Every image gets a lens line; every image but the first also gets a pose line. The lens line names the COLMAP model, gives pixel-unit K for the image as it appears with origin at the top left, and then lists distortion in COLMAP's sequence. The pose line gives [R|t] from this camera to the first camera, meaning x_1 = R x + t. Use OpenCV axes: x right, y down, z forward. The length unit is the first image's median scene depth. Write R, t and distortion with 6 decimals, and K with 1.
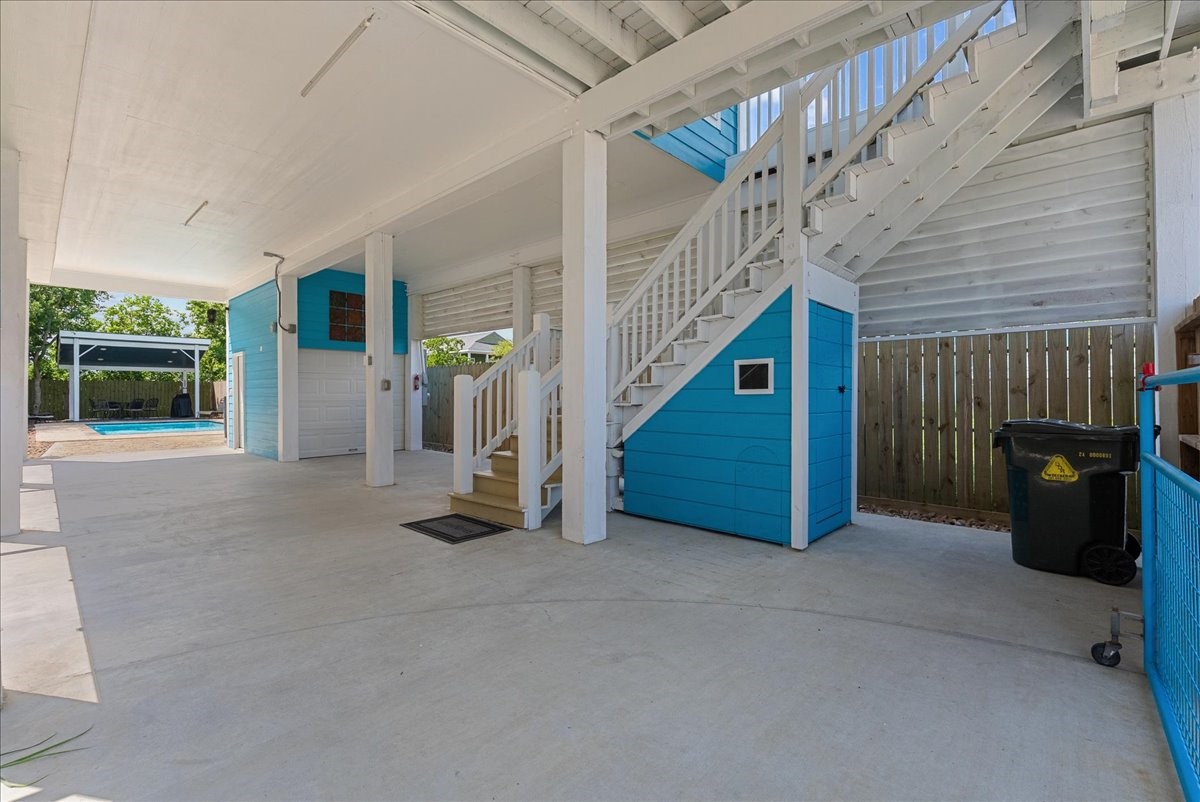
lens RADIAL K [[529.2, 0, 601.4], [0, 529.2, 396.1], [0, 0, 1]] dist [-0.001460, -0.000081]
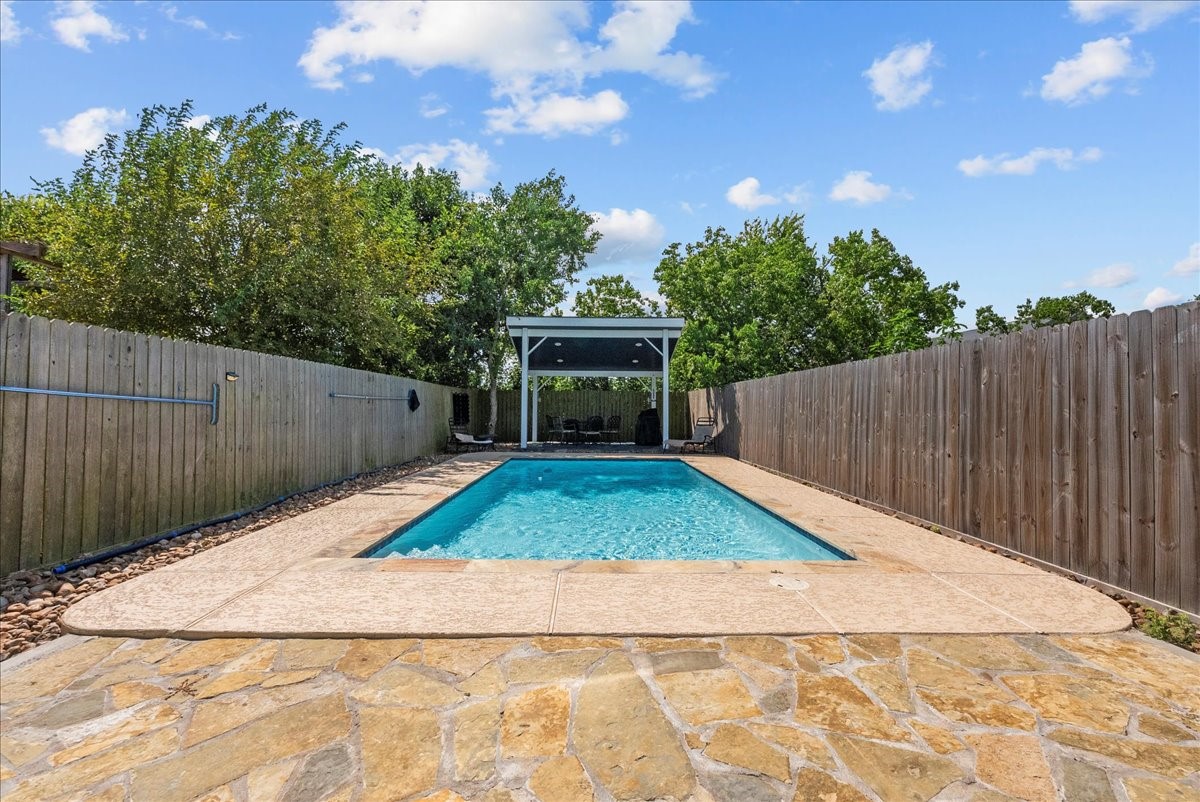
lens RADIAL K [[529.2, 0, 601.4], [0, 529.2, 396.1], [0, 0, 1]] dist [-0.001460, -0.000081]
pose [[0.696789, -0.001295, -0.717275, -0.374200], [-0.016543, 0.999703, -0.017875, -0.008631], [0.717085, 0.024321, 0.696561, 0.515689]]
